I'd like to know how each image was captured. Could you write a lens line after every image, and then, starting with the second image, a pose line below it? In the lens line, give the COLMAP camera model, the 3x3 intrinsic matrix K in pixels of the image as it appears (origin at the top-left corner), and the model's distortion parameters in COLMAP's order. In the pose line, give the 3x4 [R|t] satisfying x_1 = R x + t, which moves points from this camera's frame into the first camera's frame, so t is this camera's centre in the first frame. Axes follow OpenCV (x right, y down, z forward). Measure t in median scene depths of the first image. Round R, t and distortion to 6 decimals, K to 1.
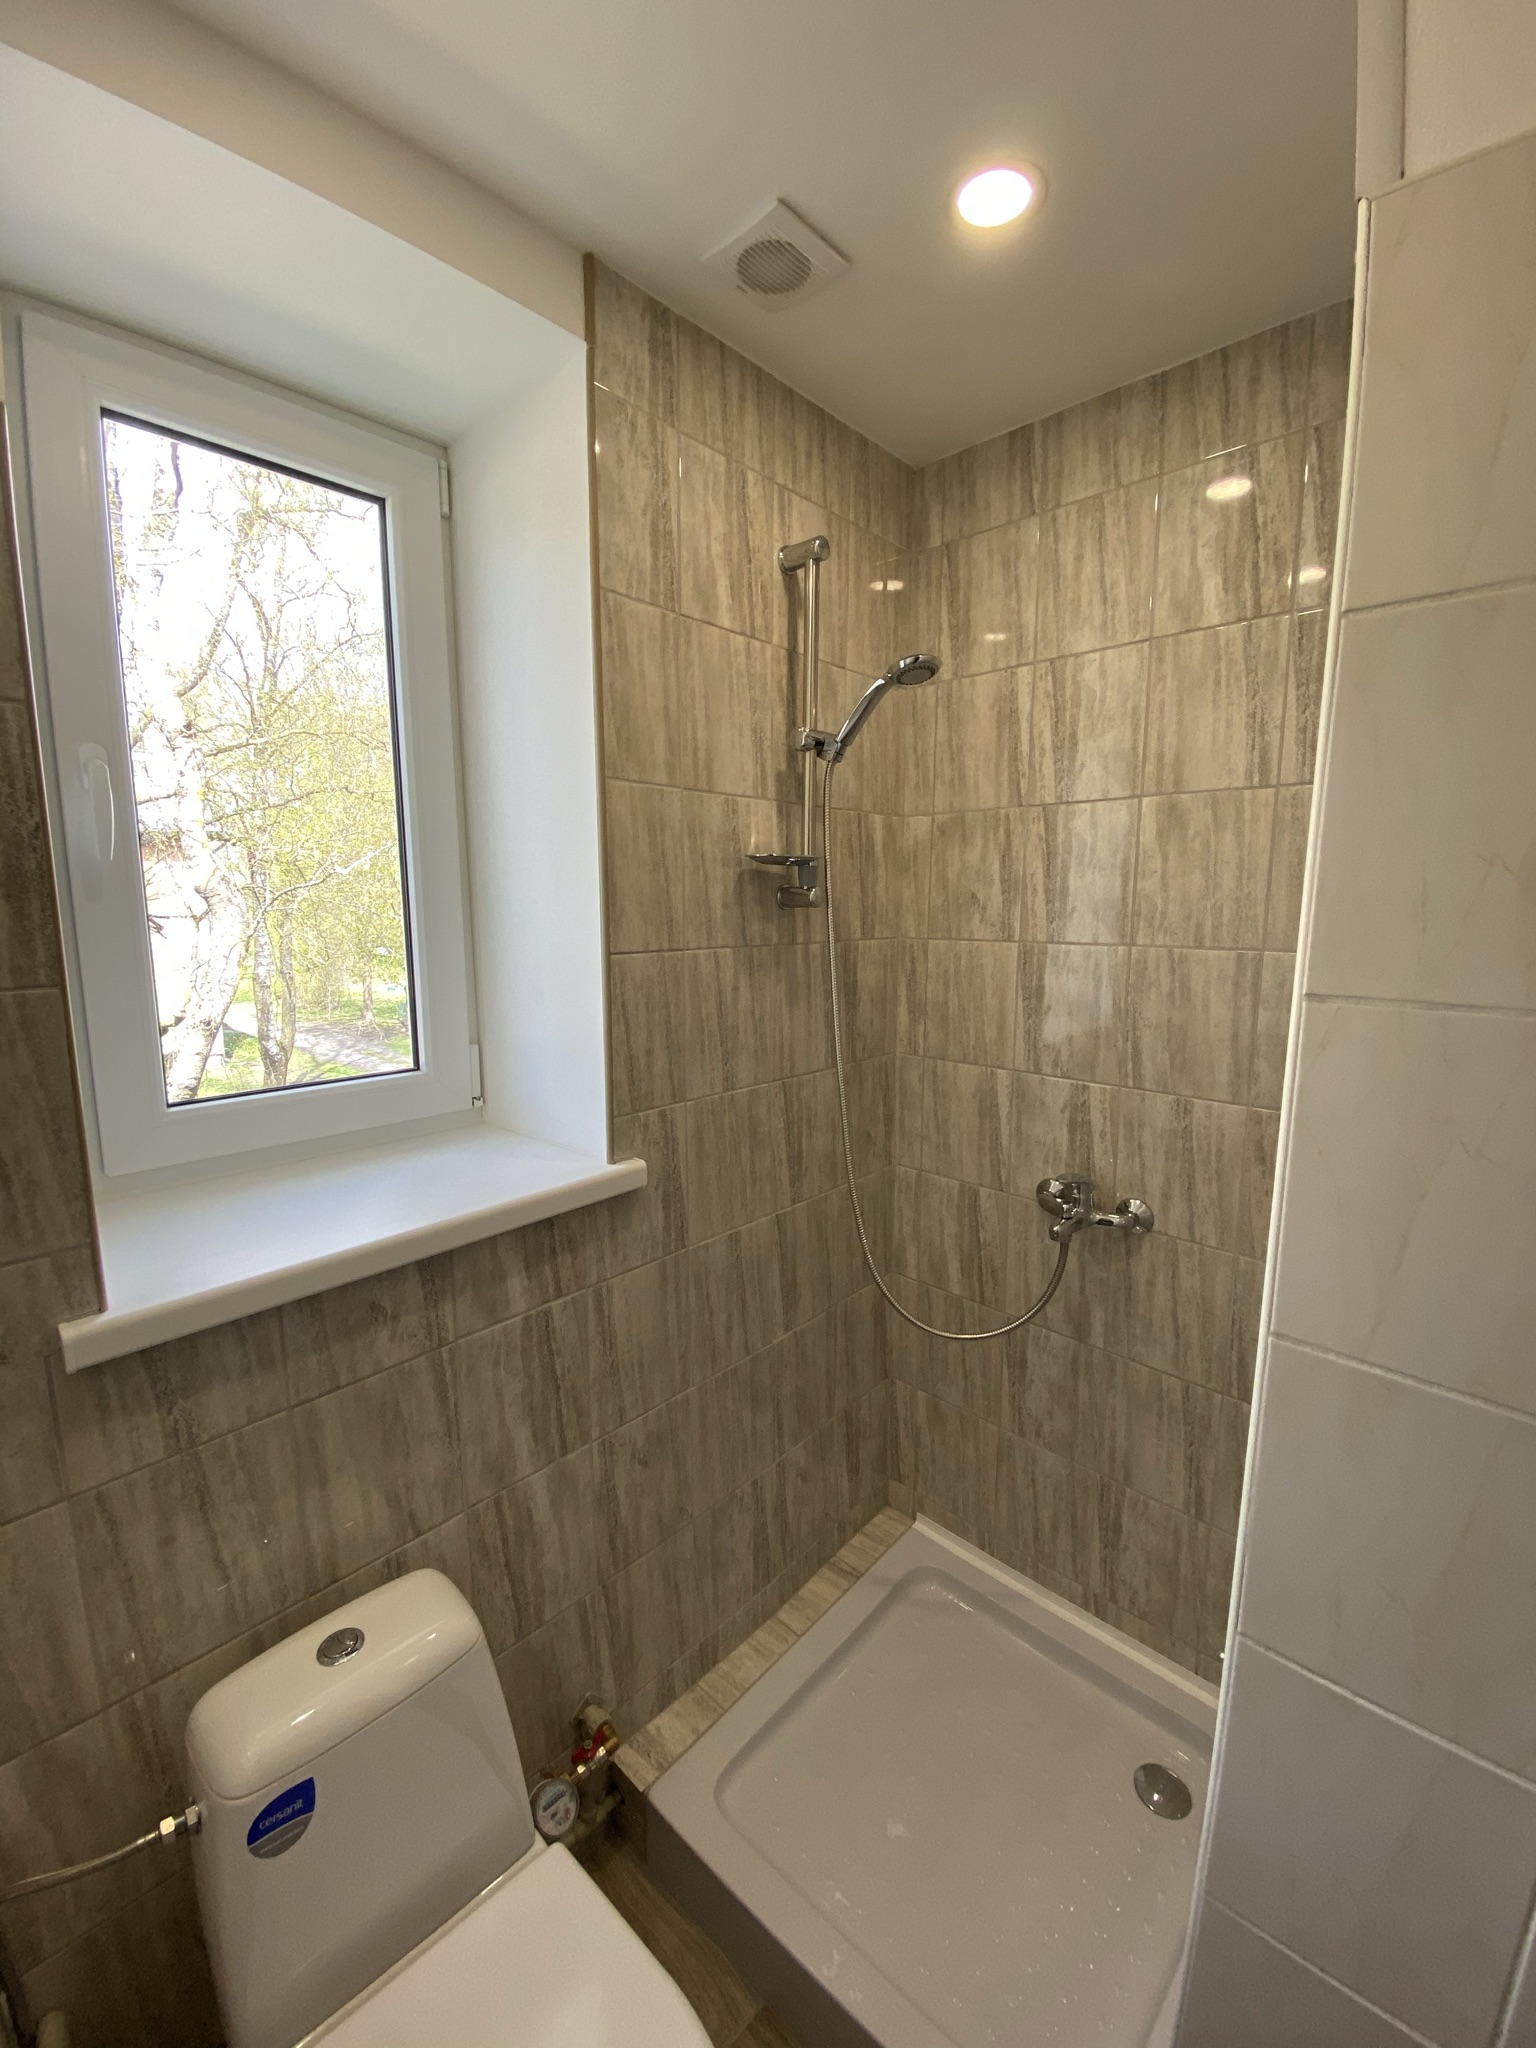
lens RADIAL K [[825.5, 0, 775.9], [0, 825.5, 1014.6], [0, 0, 1]] dist [0.016394, -0.018317]
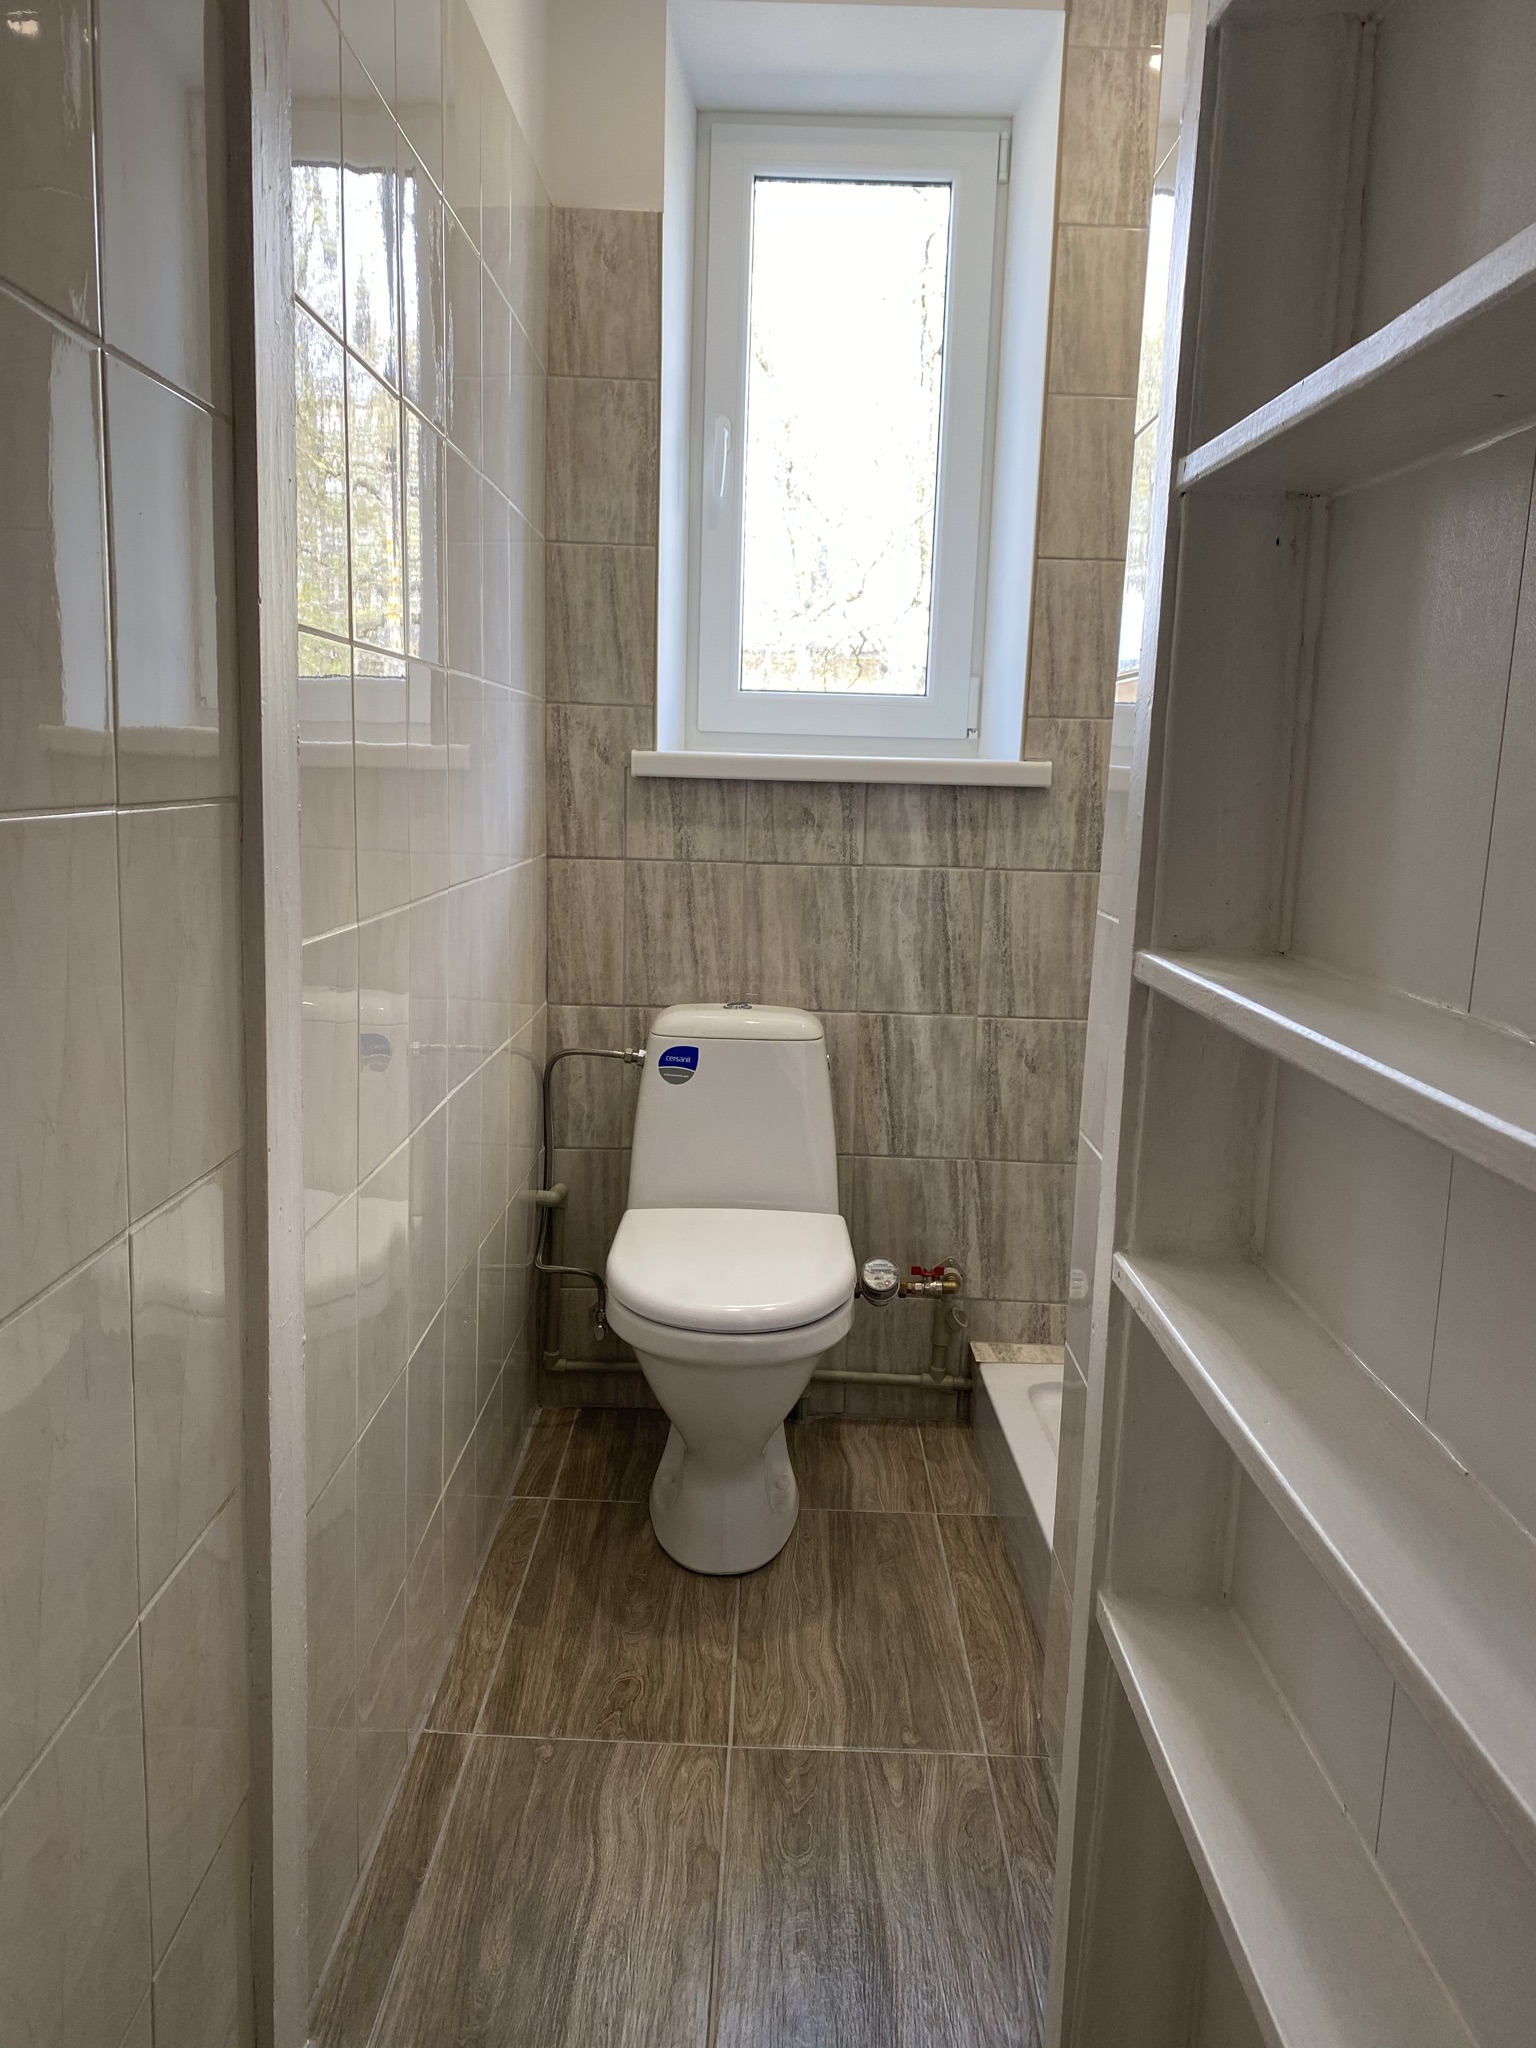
lens RADIAL K [[1563.3, 0, 779.6], [0, 1563.3, 1026.7], [0, 0, 1]] dist [0.001625, 0.001618]
pose [[0.687745, 0.143072, -0.711714, 1.093320], [-0.133451, 0.988596, 0.069775, 0.426358], [0.713580, 0.046992, 0.698996, -0.647435]]
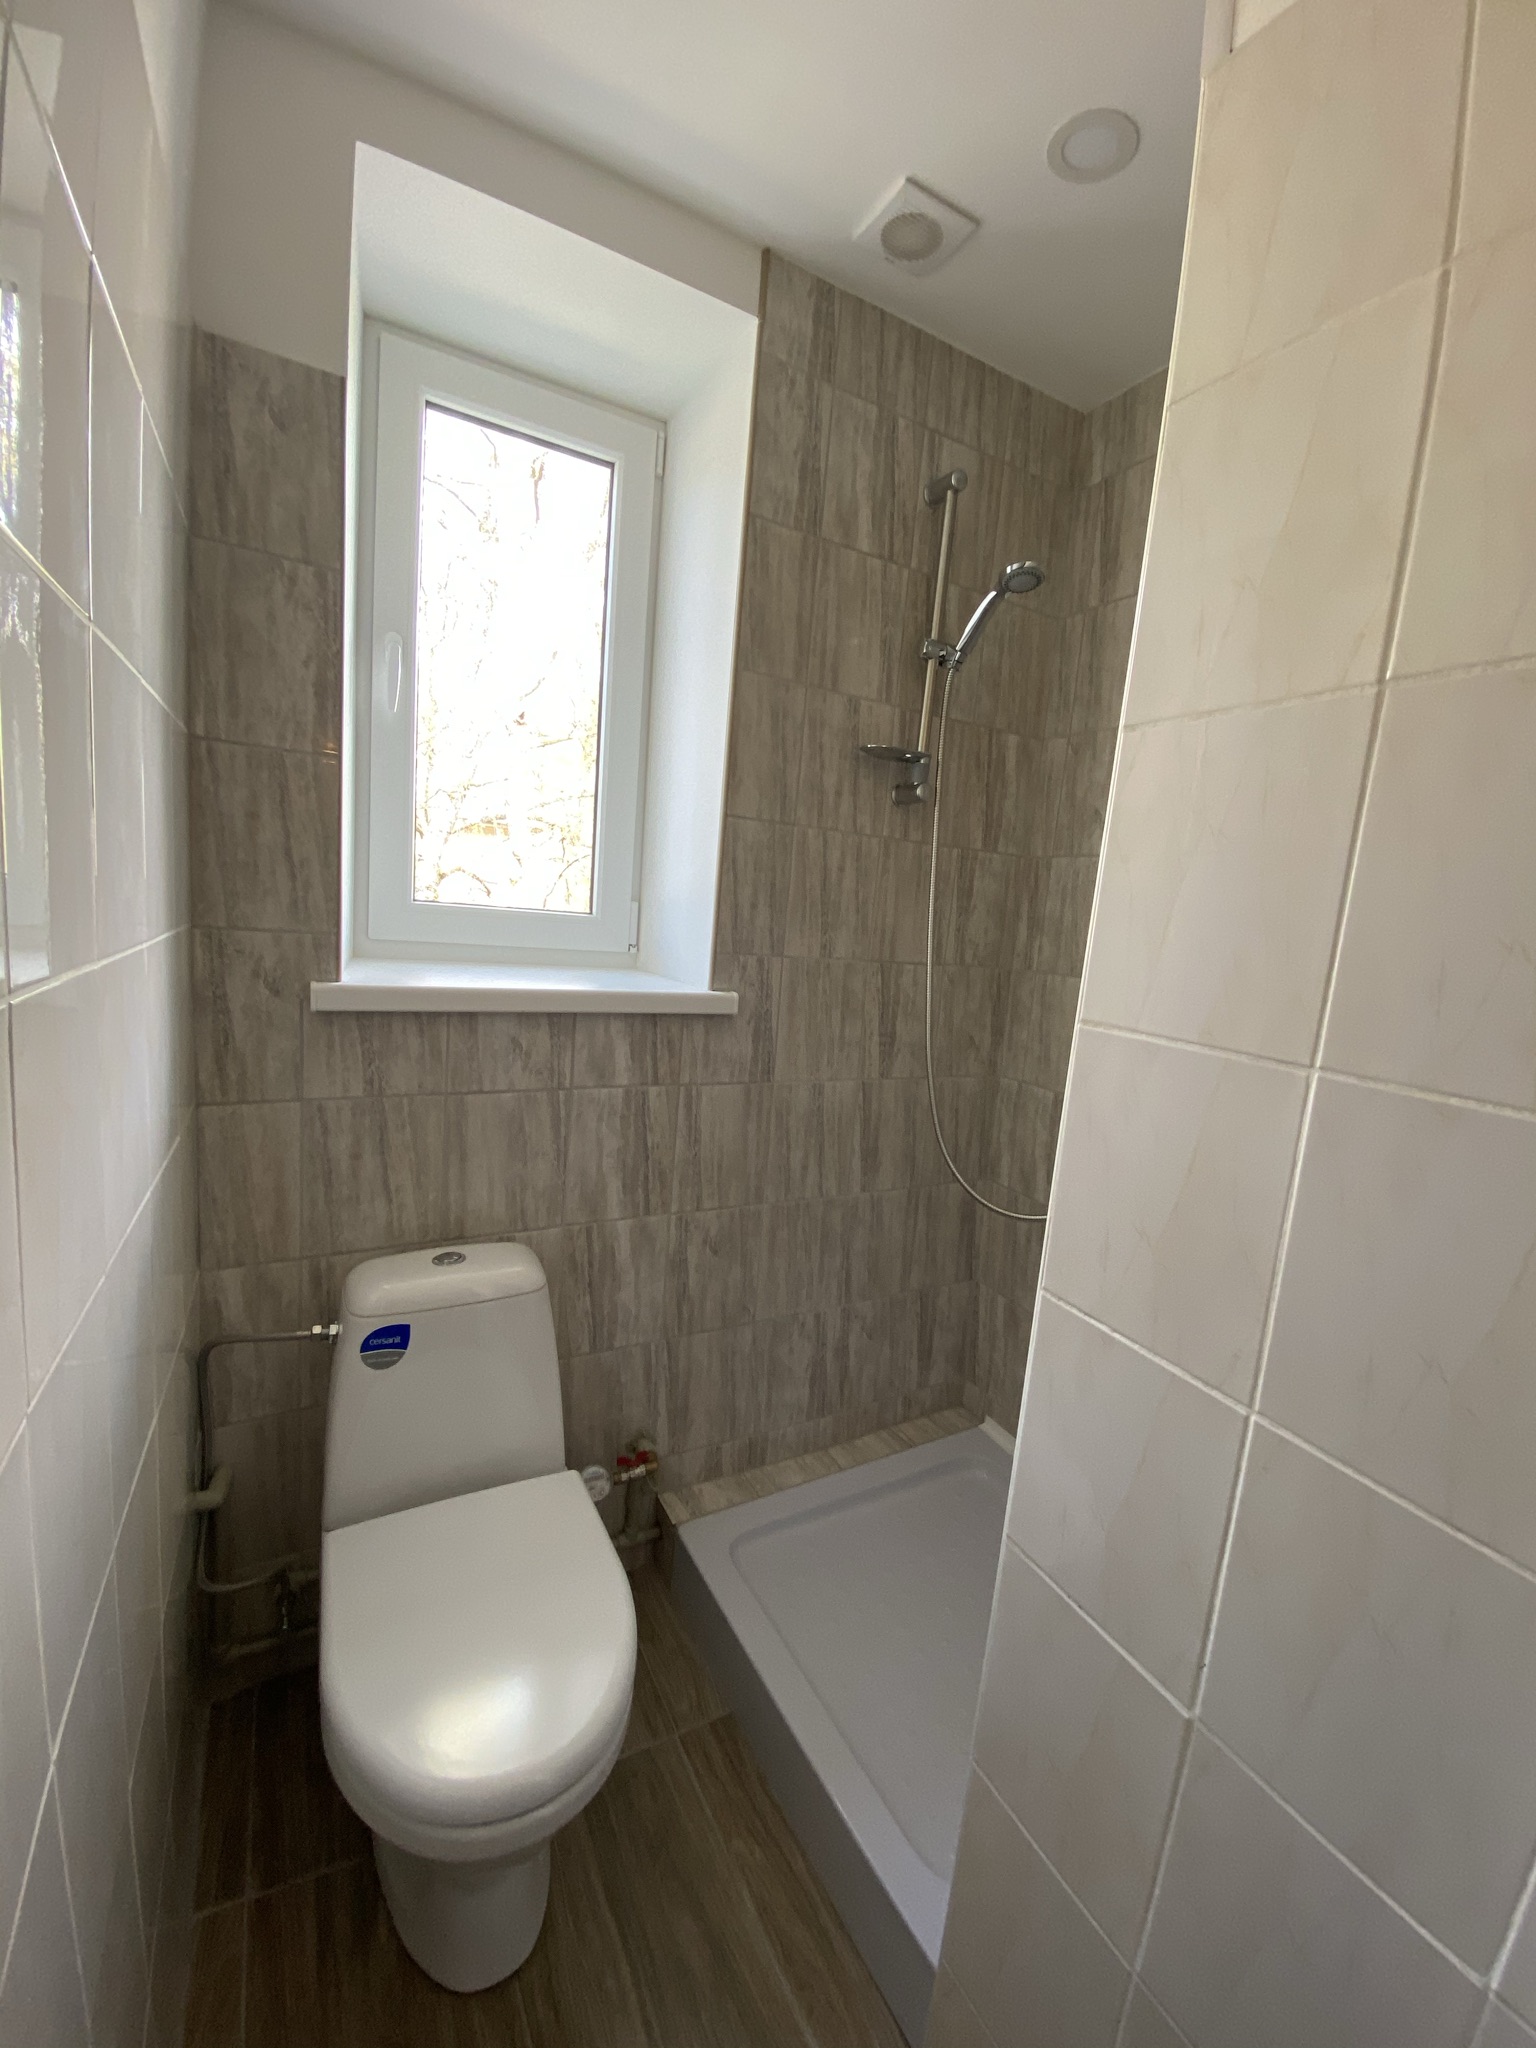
lens RADIAL K [[825.5, 0, 776.0], [0, 825.5, 1011.1], [0, 0, 1]] dist [0.016394, -0.018317]
pose [[0.947514, 0.116381, -0.297778, 0.258057], [-0.123775, 0.992292, -0.006024, 0.209070], [0.294782, 0.042565, 0.954616, -0.132235]]
